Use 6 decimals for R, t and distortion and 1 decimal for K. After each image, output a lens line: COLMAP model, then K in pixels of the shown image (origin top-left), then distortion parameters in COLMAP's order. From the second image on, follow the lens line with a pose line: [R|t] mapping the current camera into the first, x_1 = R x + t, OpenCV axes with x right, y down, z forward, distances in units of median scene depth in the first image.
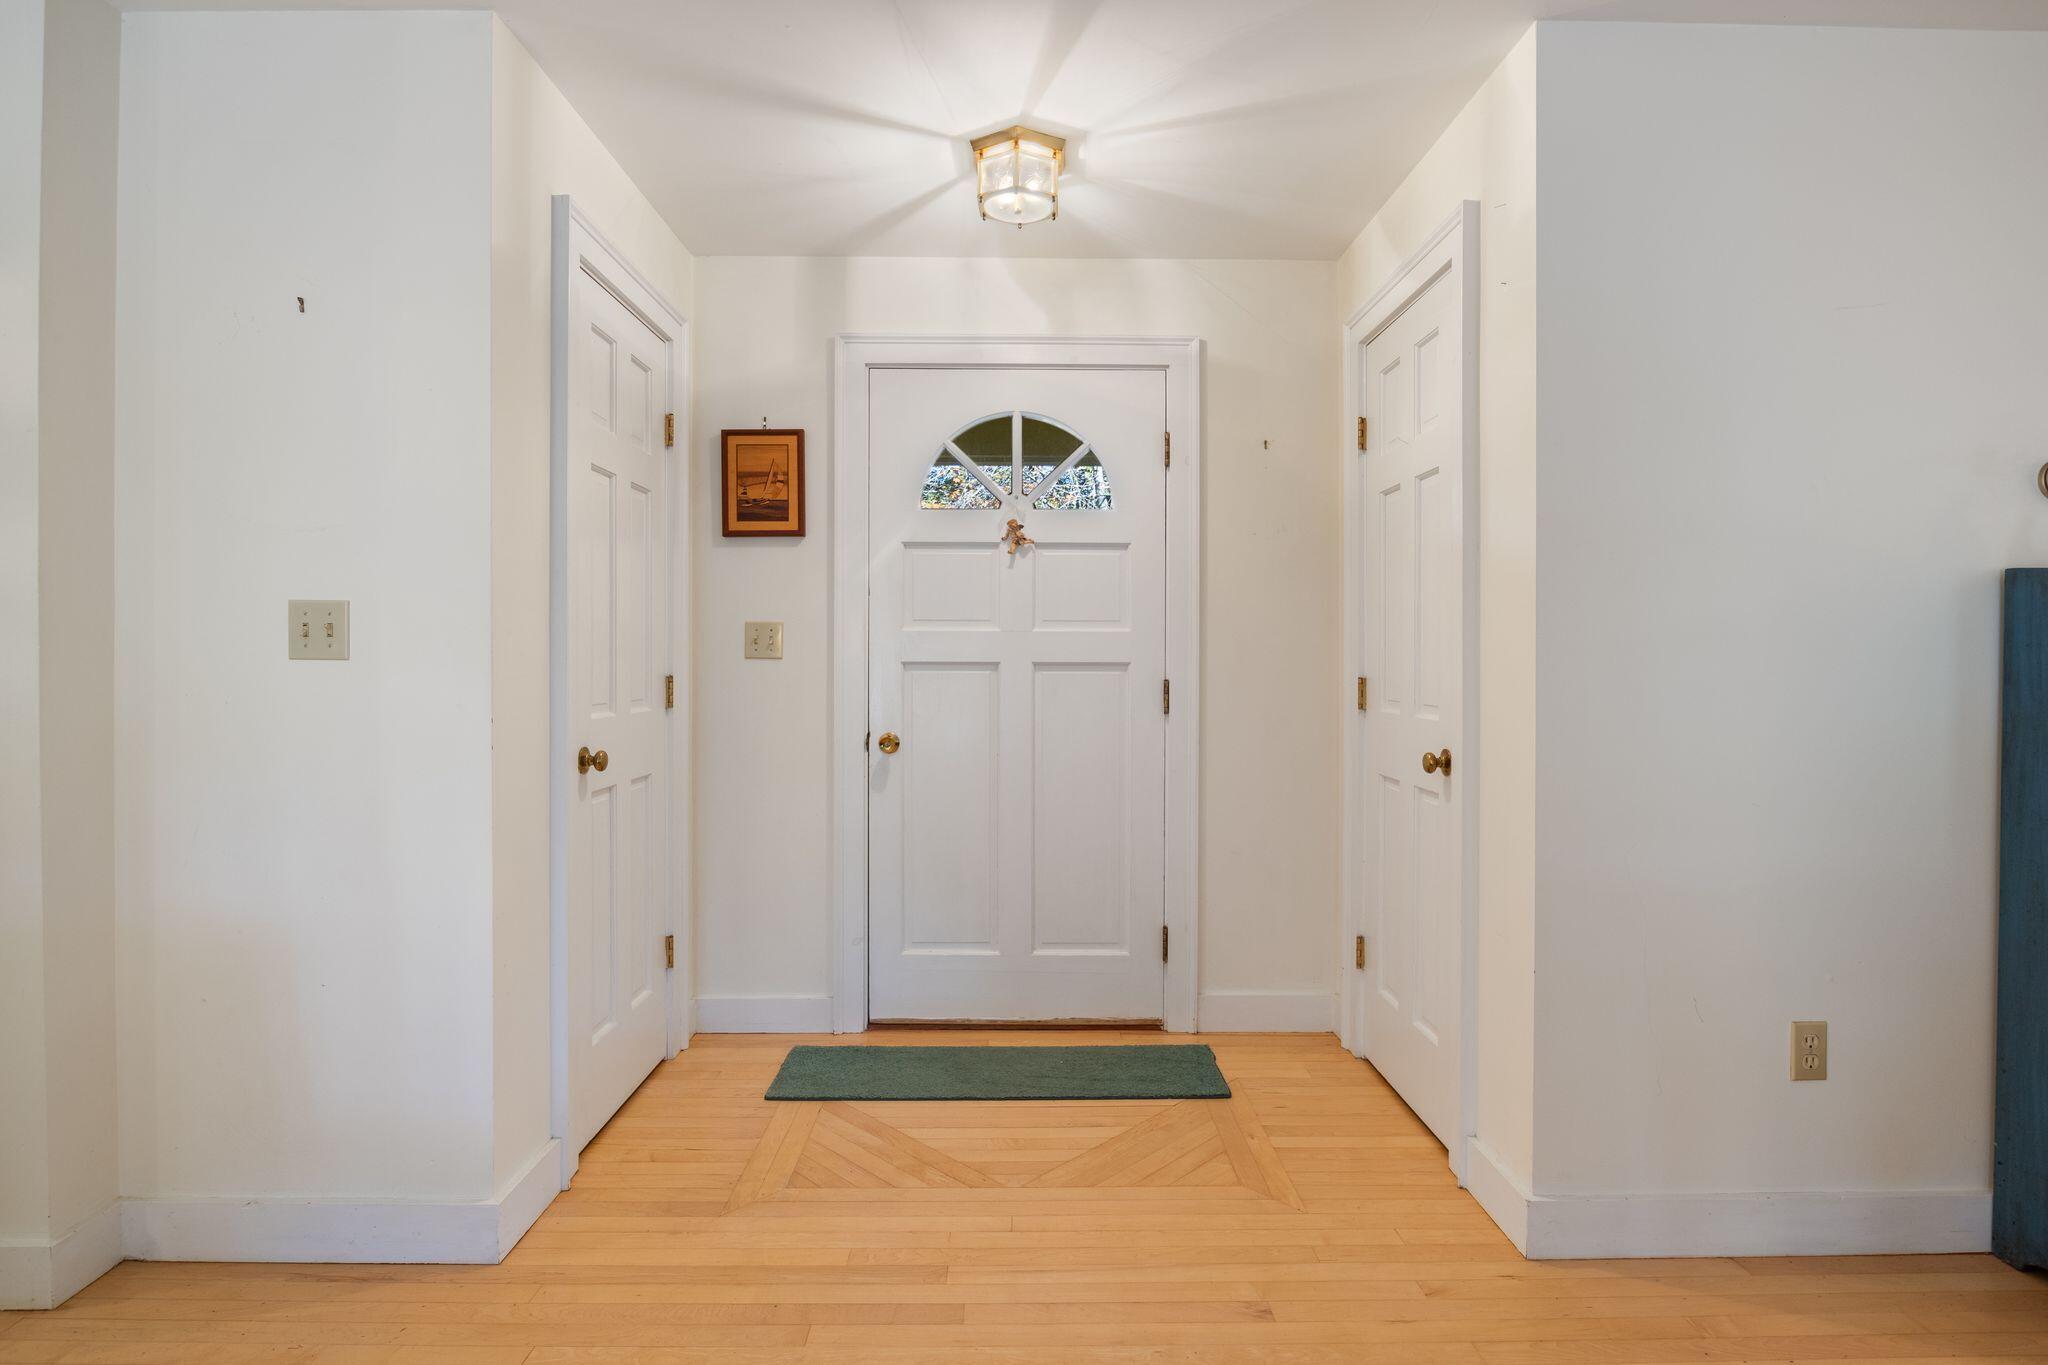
lens RADIAL K [[1025.0, 0, 1036.4], [0, 1025.0, 666.7], [0, 0, 1]] dist [-0.012077, -0.000657]
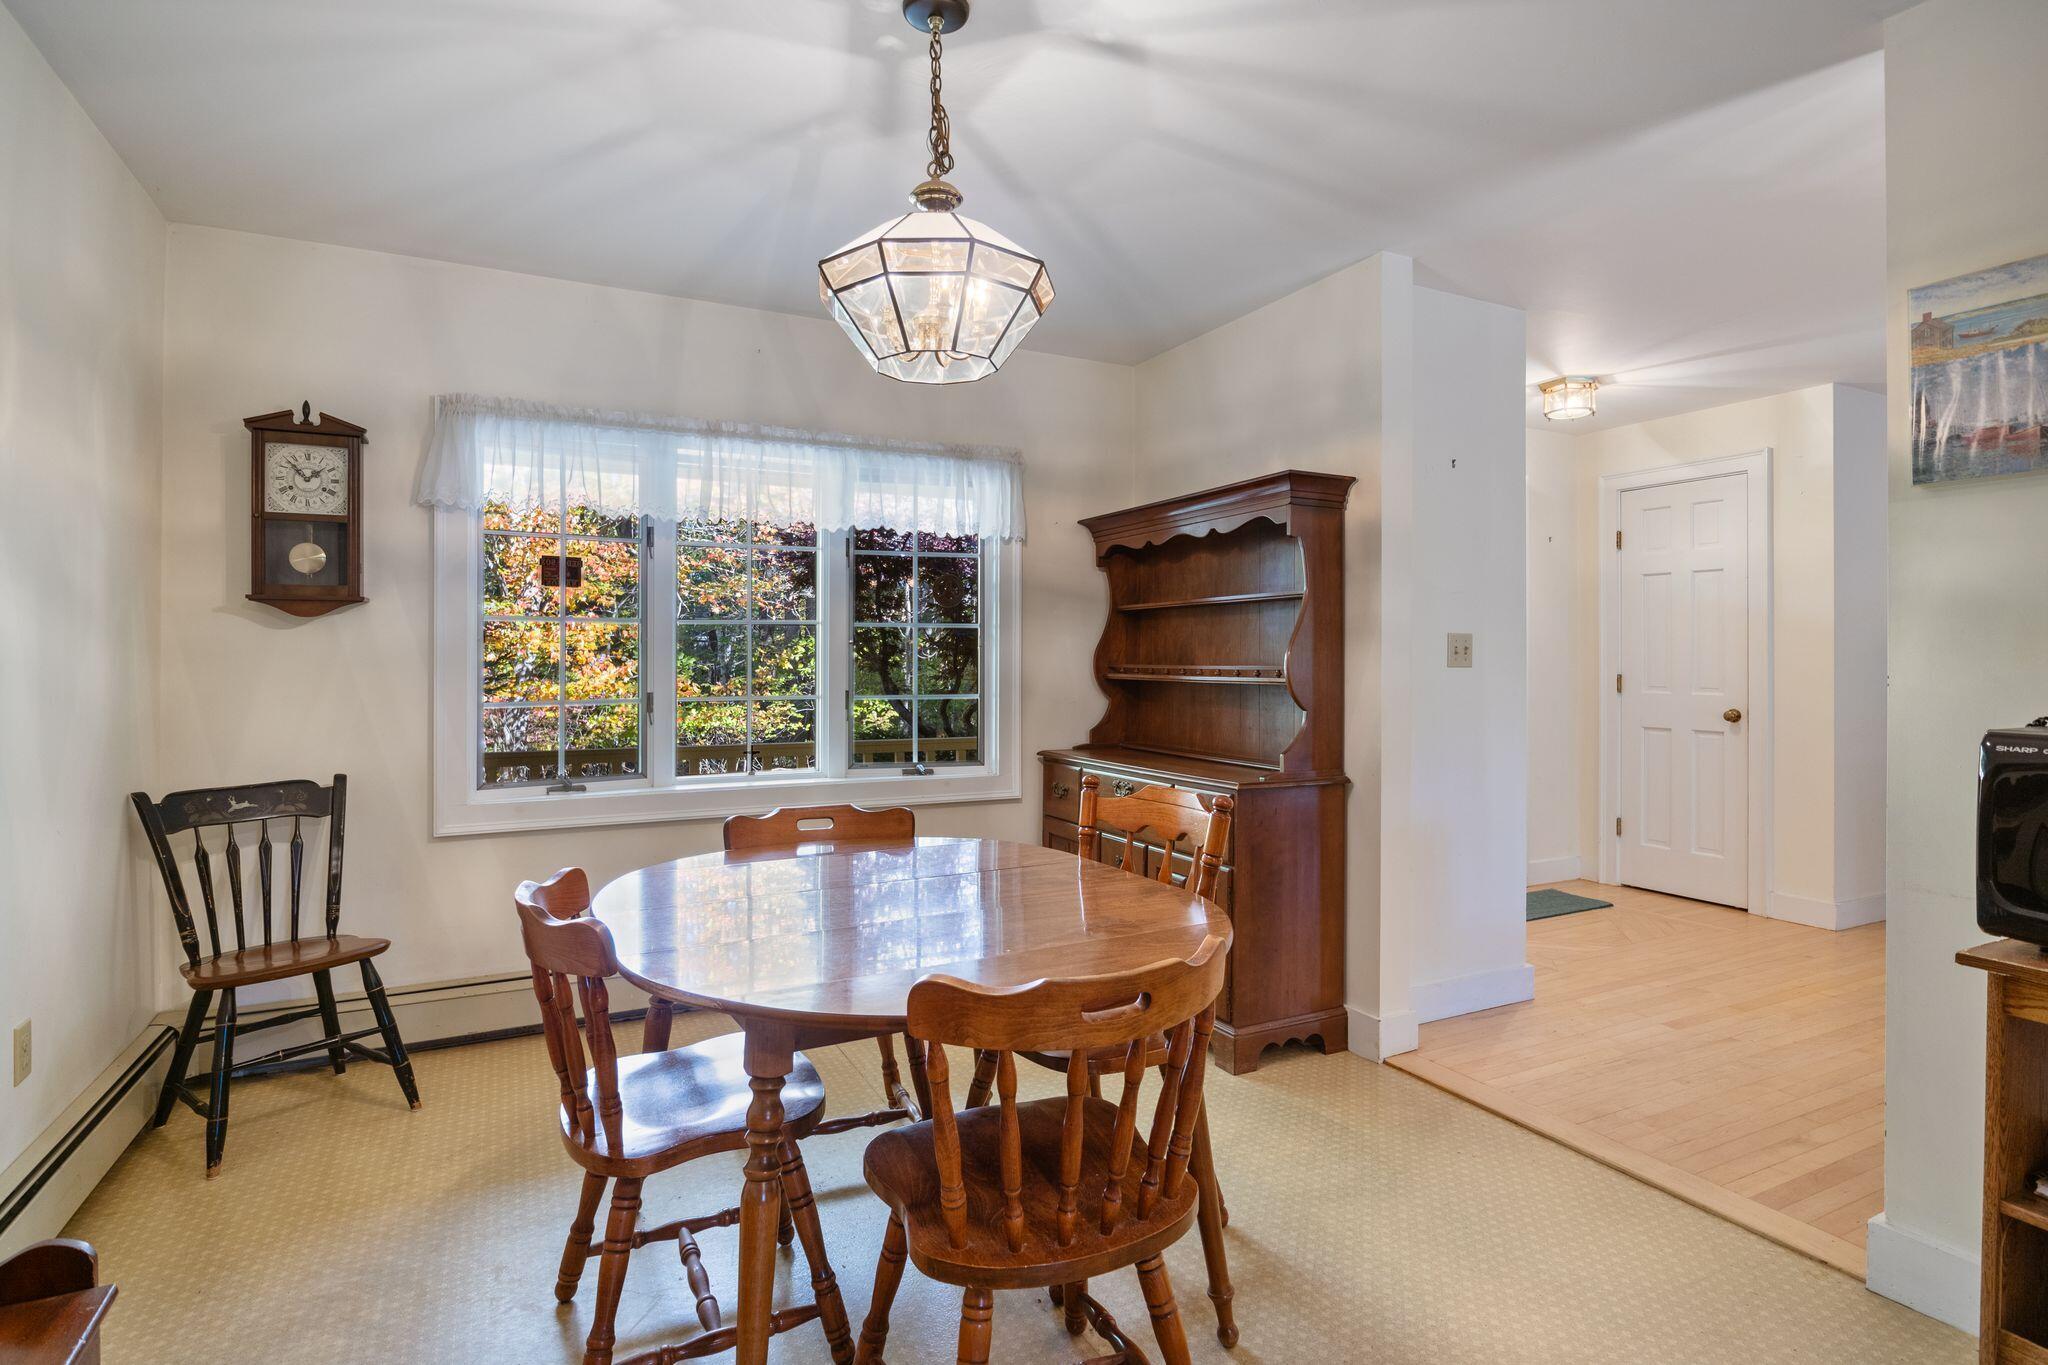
lens RADIAL K [[1025.0, 0, 1034.0], [0, 1025.0, 672.0], [0, 0, 1]] dist [-0.012077, -0.000657]
pose [[0.896211, -0.005376, 0.443594, -1.638112], [0.002079, 0.999966, 0.007919, -0.011682], [-0.443622, -0.006175, 0.896193, -0.184185]]
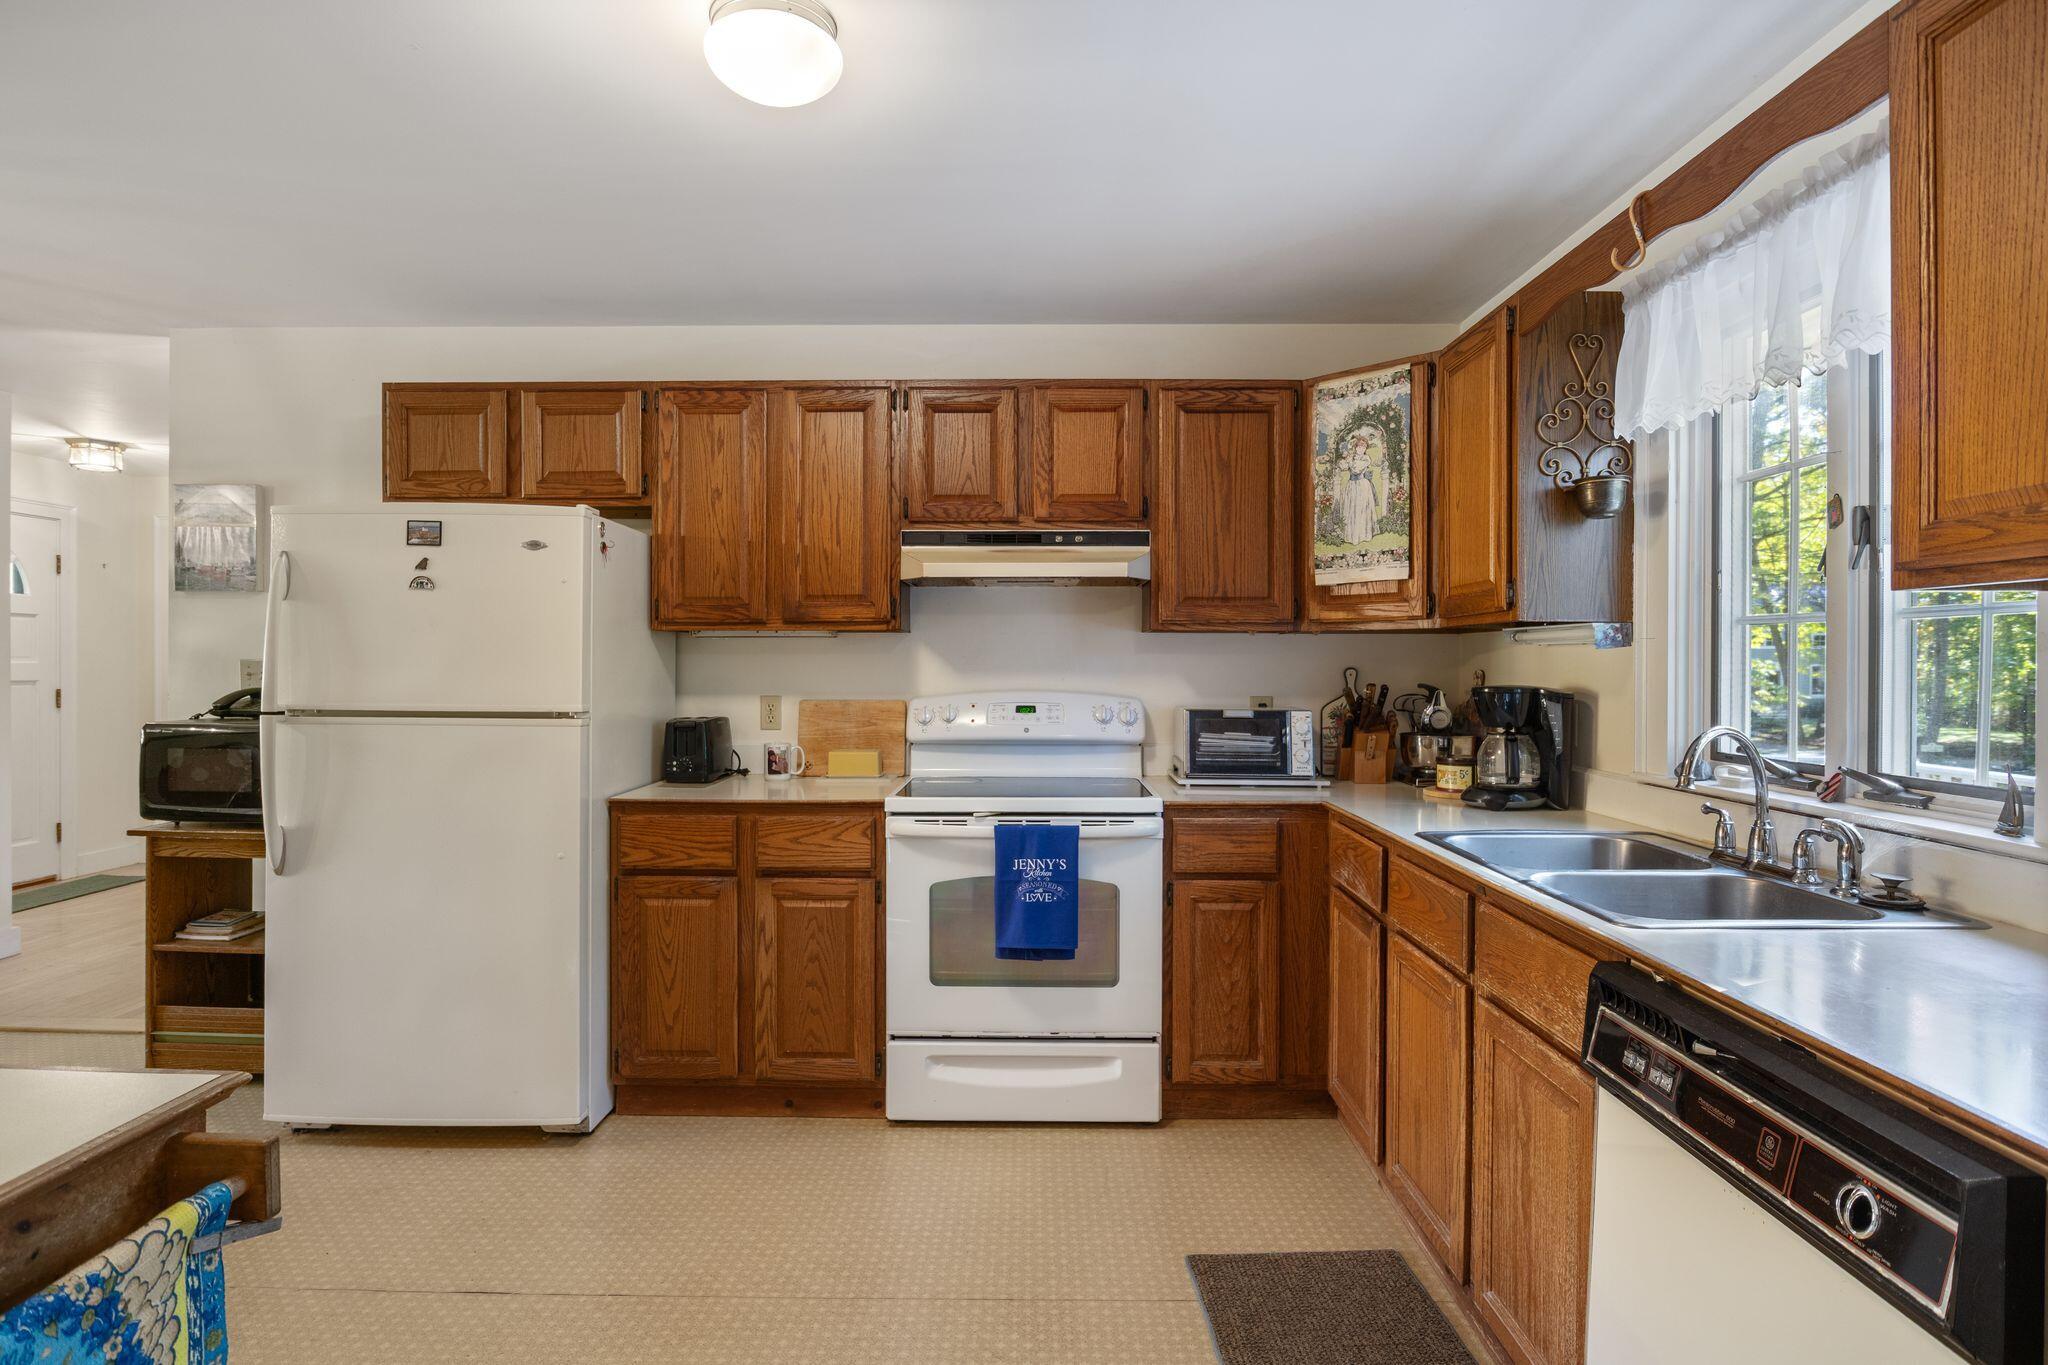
lens RADIAL K [[1025.0, 0, 1040.3], [0, 1025.0, 676.5], [0, 0, 1]] dist [-0.012077, -0.000657]
pose [[0.015212, -0.013996, 0.999786, -2.082865], [-0.000252, 0.999902, 0.014002, -0.044069], [-0.999884, -0.000465, 0.015207, -0.987072]]
